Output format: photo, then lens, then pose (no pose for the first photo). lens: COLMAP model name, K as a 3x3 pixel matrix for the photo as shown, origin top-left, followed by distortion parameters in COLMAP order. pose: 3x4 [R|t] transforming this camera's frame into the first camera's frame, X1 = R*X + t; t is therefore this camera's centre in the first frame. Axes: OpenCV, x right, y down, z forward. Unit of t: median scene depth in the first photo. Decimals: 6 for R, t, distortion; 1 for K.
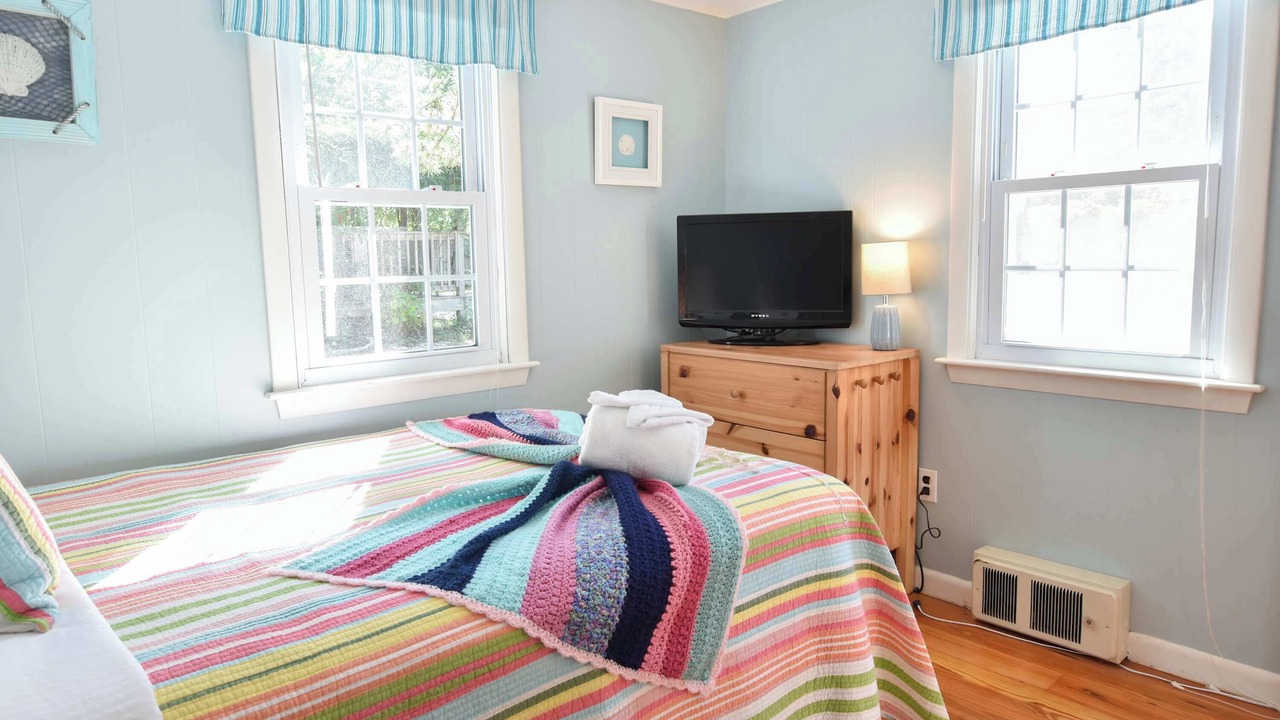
lens RADIAL K [[849.5, 0, 630.3], [0, 849.5, 353.2], [0, 0, 1]] dist [-0.024483, 0.029232]
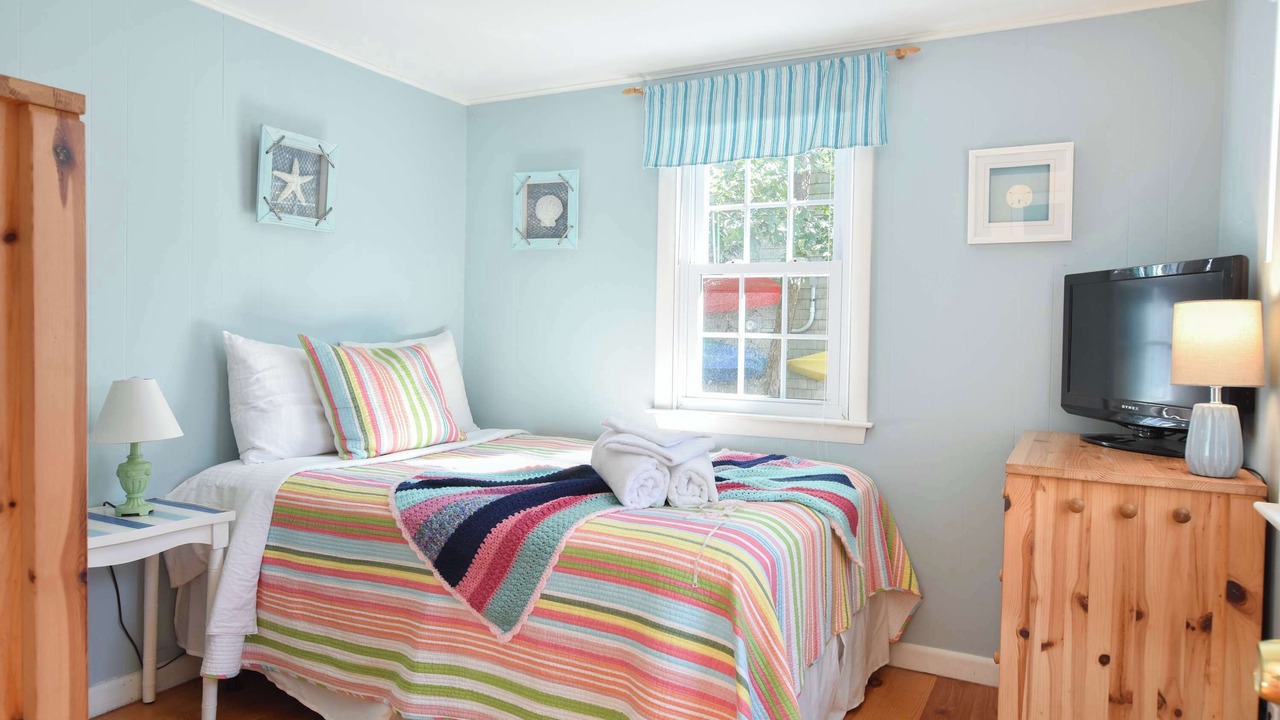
lens RADIAL K [[849.5, 0, 630.3], [0, 849.5, 353.2], [0, 0, 1]] dist [-0.024483, 0.029232]
pose [[0.316133, 0.046359, -0.947581, 1.040876], [-0.137353, 0.990519, 0.002636, -0.049780], [0.938719, 0.129319, 0.319504, 0.546778]]
